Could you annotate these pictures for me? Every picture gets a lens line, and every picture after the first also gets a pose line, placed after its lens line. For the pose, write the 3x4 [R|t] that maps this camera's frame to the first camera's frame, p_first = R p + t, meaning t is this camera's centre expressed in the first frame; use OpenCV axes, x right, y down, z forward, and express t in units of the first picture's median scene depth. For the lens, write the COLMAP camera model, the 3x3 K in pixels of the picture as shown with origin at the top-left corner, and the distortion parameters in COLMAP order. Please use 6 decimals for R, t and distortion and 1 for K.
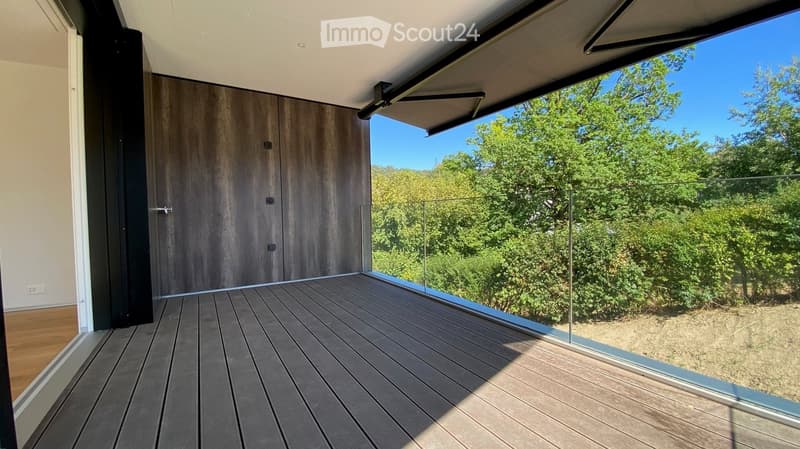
lens RADIAL K [[328.6, 0, 407.9], [0, 328.6, 230.4], [0, 0, 1]] dist [-0.016831, -0.001440]
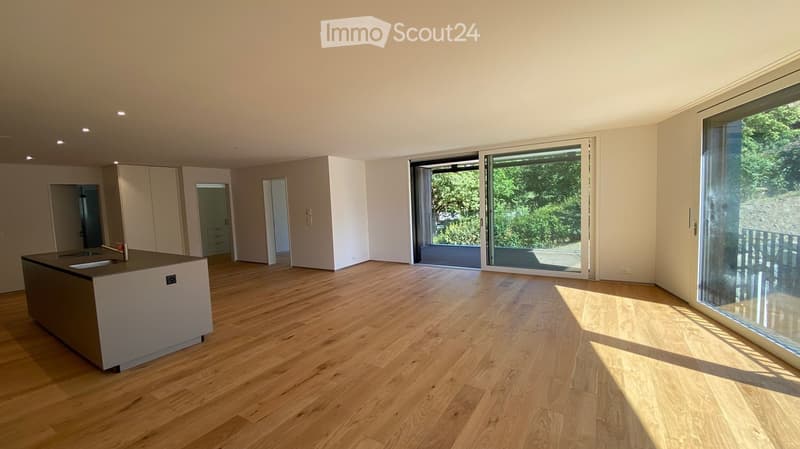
lens RADIAL K [[328.6, 0, 397.0], [0, 328.6, 225.2], [0, 0, 1]] dist [-0.016831, -0.001440]
pose [[0.905191, -0.039277, 0.423187, -0.405346], [0.033784, 0.999219, 0.020475, -0.010232], [-0.423661, -0.004236, 0.905811, -0.277974]]
